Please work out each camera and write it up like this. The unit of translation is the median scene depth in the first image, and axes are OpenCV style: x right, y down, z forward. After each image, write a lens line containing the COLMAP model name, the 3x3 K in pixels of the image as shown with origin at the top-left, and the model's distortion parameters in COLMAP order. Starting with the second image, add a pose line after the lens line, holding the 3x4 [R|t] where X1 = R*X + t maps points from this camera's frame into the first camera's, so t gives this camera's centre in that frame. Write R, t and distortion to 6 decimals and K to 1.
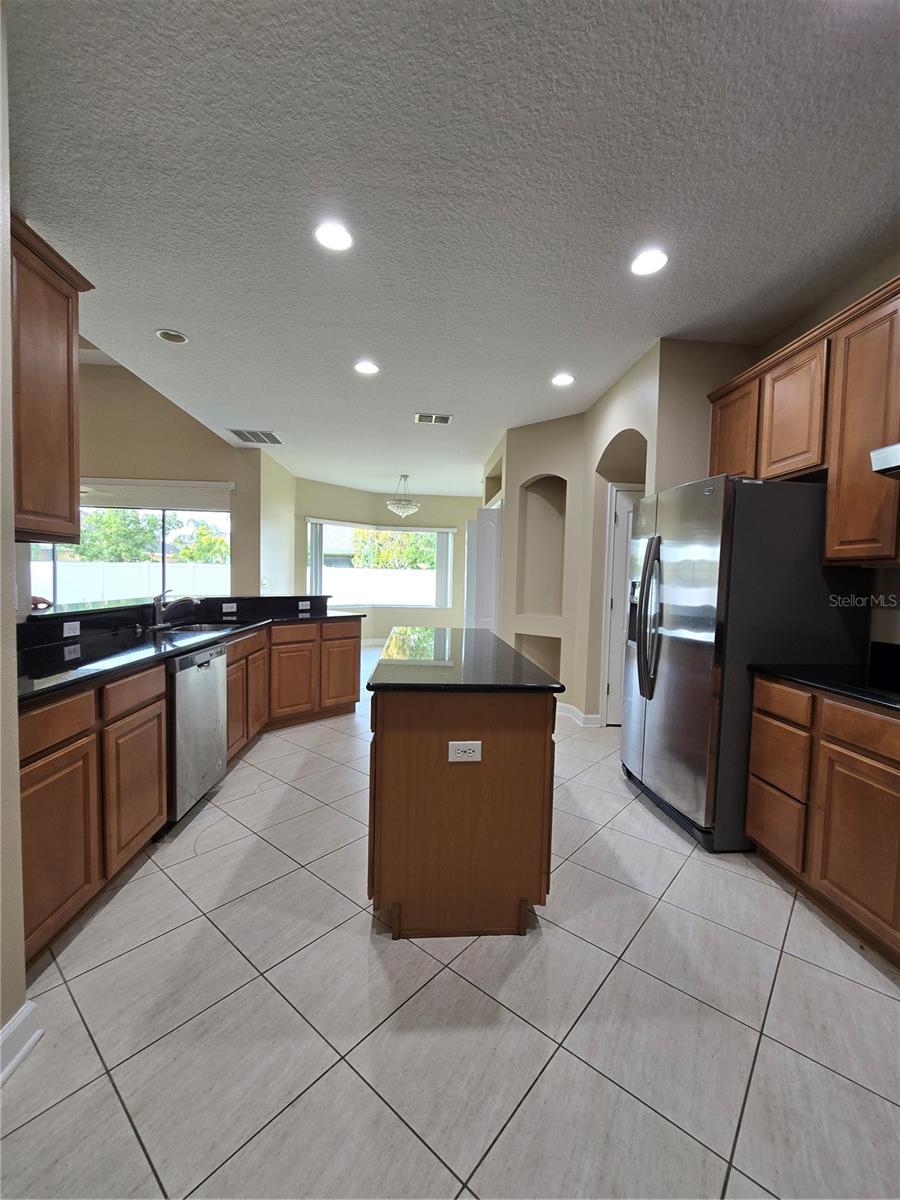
lens RADIAL K [[493.5, 0, 450.2], [0, 493.5, 600.7], [0, 0, 1]] dist [-0.001729, -0.000021]
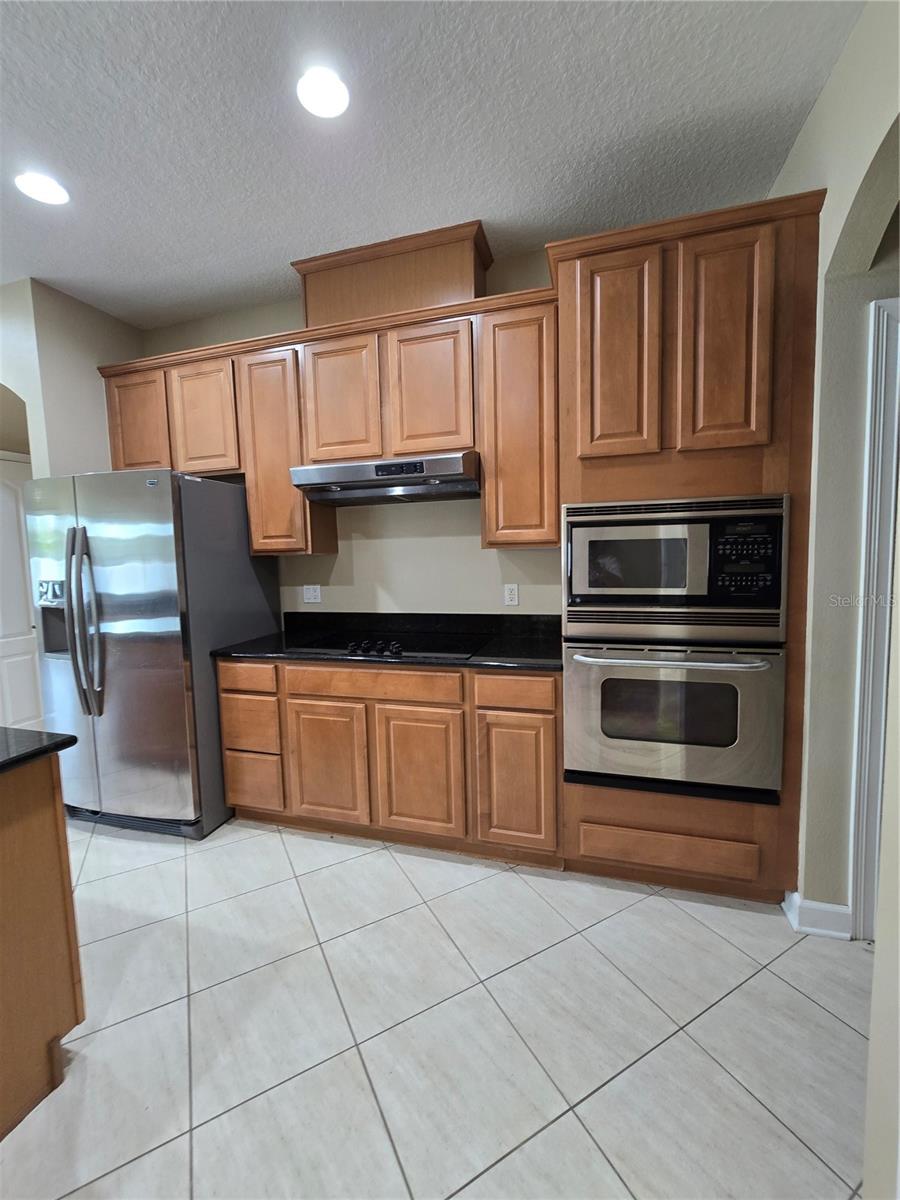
lens RADIAL K [[493.5, 0, 454.9], [0, 493.5, 594.2], [0, 0, 1]] dist [-0.001729, -0.000021]
pose [[0.364355, -0.120075, 0.923487, -0.176450], [0.083814, 0.991856, 0.095897, -0.053596], [-0.927481, 0.042460, 0.371451, 0.112487]]
